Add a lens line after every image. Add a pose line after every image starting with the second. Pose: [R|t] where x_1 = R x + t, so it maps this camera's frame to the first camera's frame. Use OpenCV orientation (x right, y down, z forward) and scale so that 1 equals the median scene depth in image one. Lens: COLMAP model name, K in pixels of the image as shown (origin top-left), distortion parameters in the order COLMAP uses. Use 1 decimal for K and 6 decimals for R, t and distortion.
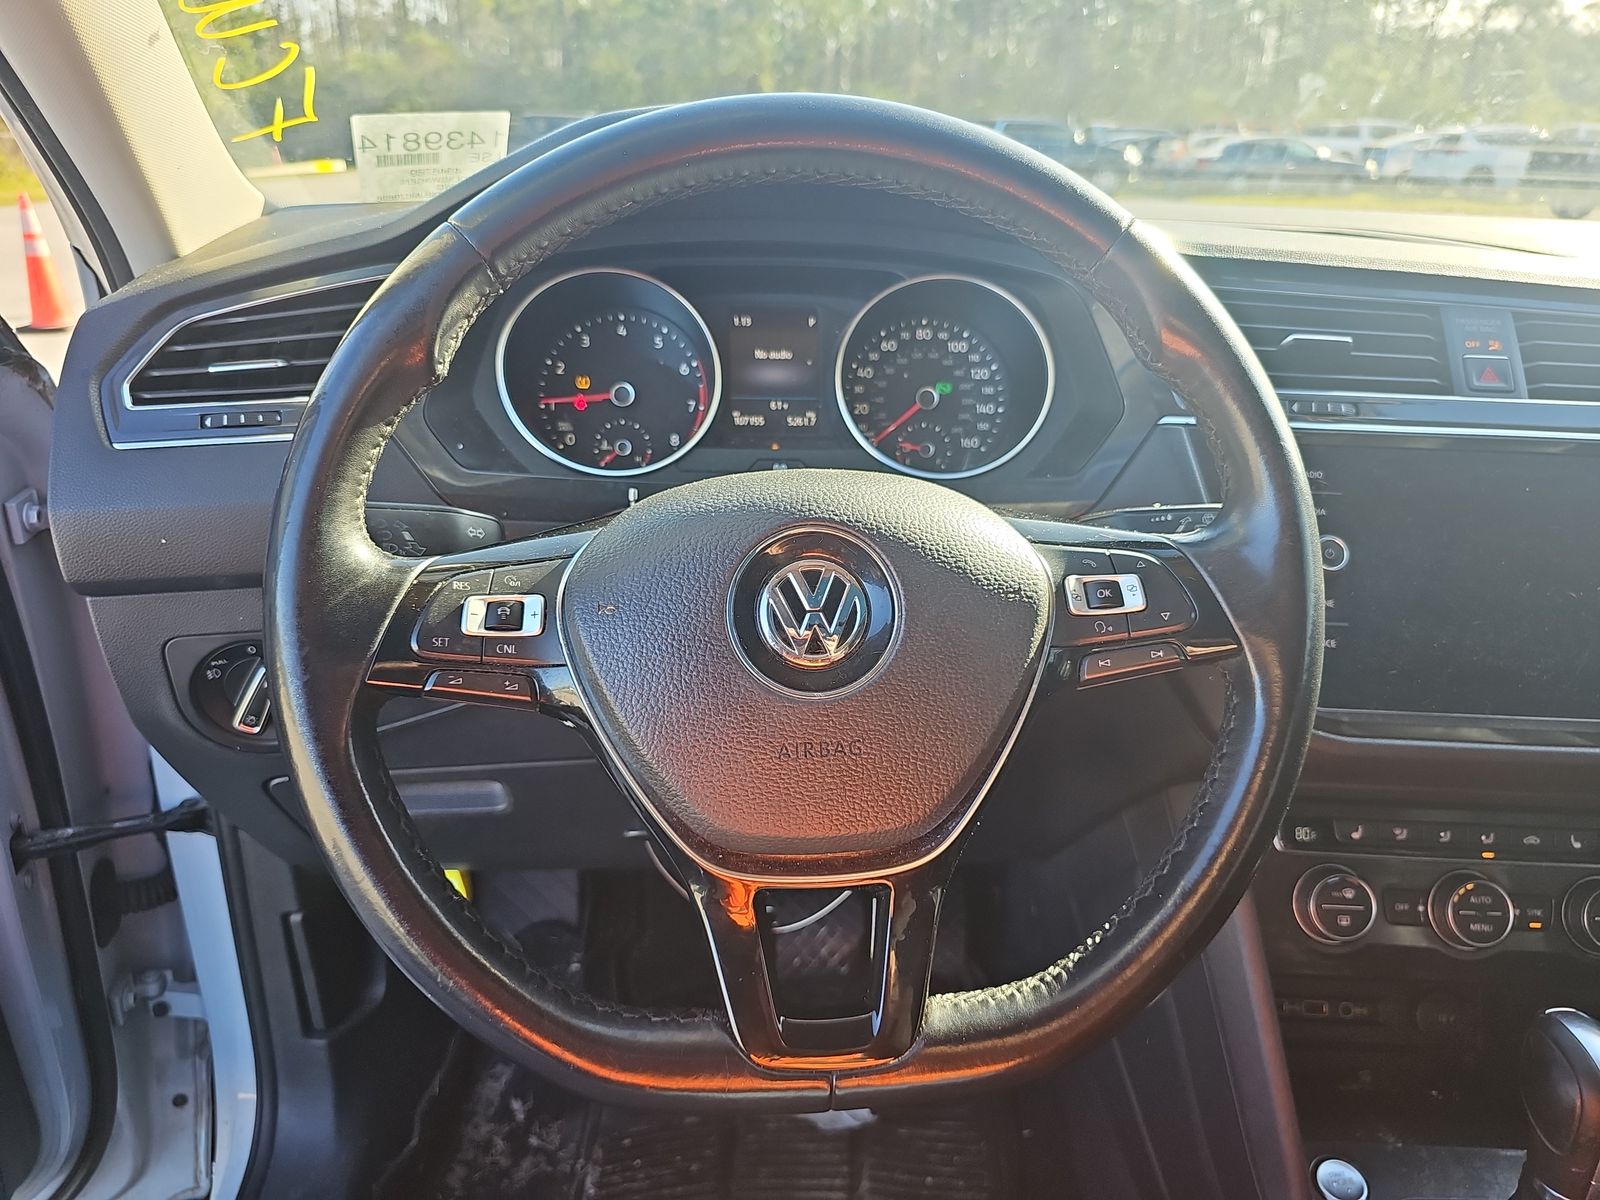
lens RADIAL K [[1078.3, 0, 812.5], [0, 1078.3, 603.9], [0, 0, 1]] dist [0.000519, -0.014947]
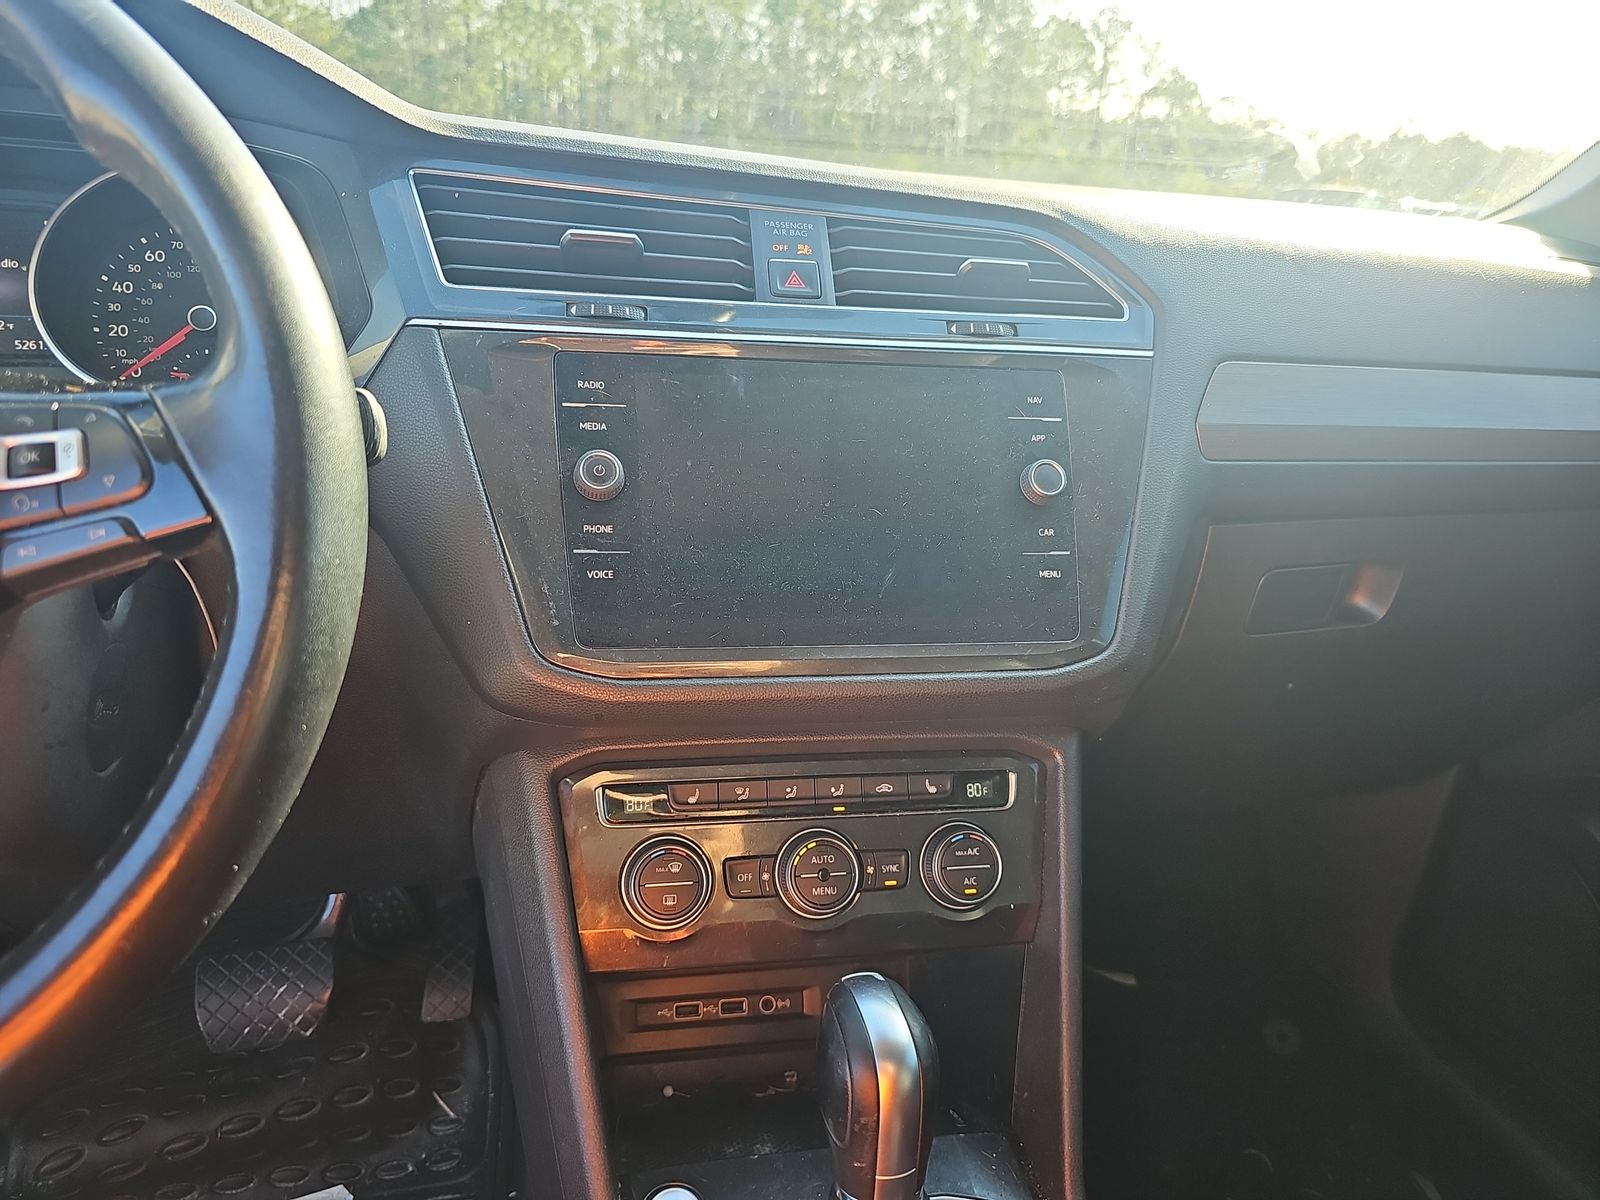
lens RADIAL K [[1078.3, 0, 812.5], [0, 1078.3, 603.9], [0, 0, 1]] dist [0.000519, -0.014947]
pose [[0.972735, -0.041621, 0.228153, 0.407382], [0.052101, 0.997836, -0.040101, 0.095905], [-0.225991, 0.050895, 0.972799, 0.112970]]
